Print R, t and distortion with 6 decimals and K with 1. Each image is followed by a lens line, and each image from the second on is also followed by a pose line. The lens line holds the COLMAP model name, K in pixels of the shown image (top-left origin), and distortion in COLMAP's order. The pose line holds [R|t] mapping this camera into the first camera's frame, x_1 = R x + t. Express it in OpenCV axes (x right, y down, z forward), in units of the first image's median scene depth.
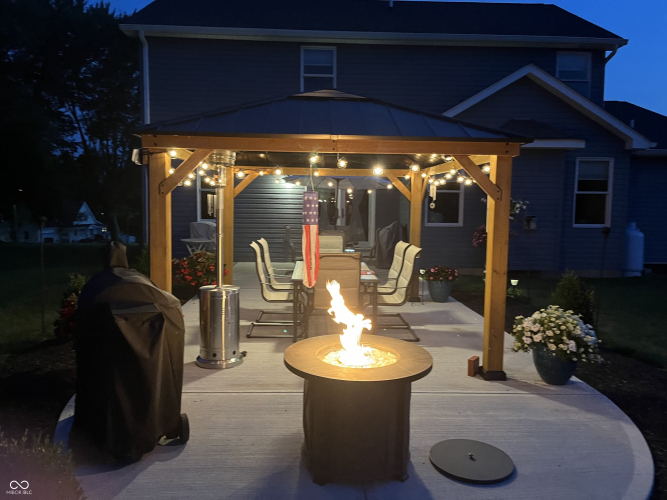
lens RADIAL K [[508.1, 0, 329.6], [0, 508.1, 246.0], [0, 0, 1]] dist [0.062277, -0.070326]
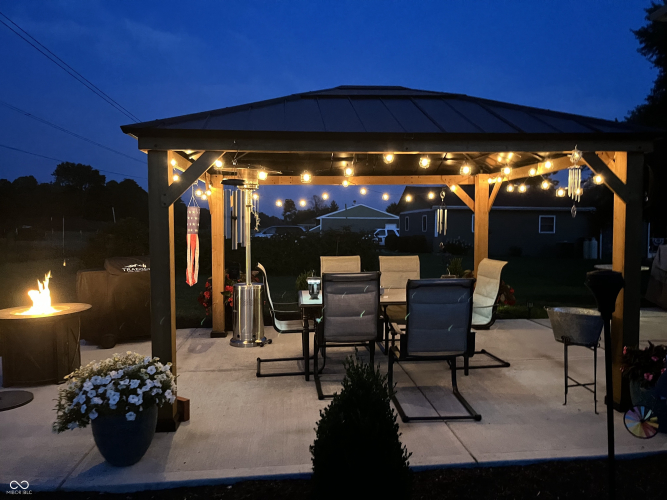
lens RADIAL K [[508.1, 0, 329.6], [0, 508.1, 246.0], [0, 0, 1]] dist [0.062277, -0.070326]
pose [[0.072698, 0.023247, -0.997083, 0.419631], [-0.074639, 0.997052, 0.017804, -0.020351], [0.994557, 0.073127, 0.074219, 0.423220]]
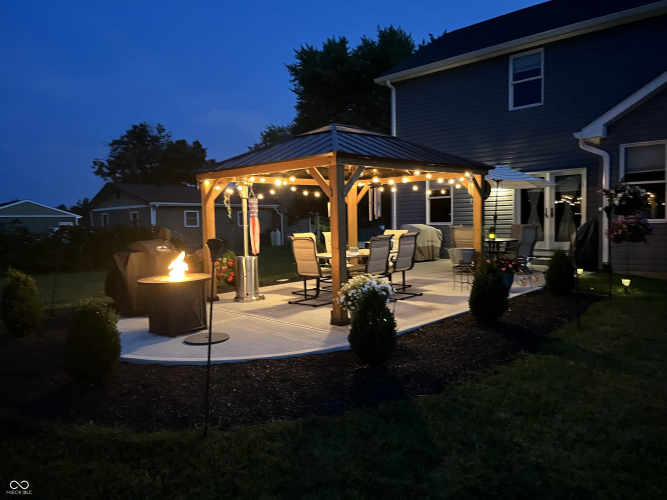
lens RADIAL K [[508.1, 0, 329.6], [0, 508.1, 246.0], [0, 0, 1]] dist [0.062277, -0.070326]
pose [[0.689823, 0.005510, -0.723957, 0.476407], [-0.021740, 0.999678, -0.013106, 0.023529], [0.723651, 0.024780, 0.689721, 0.008815]]
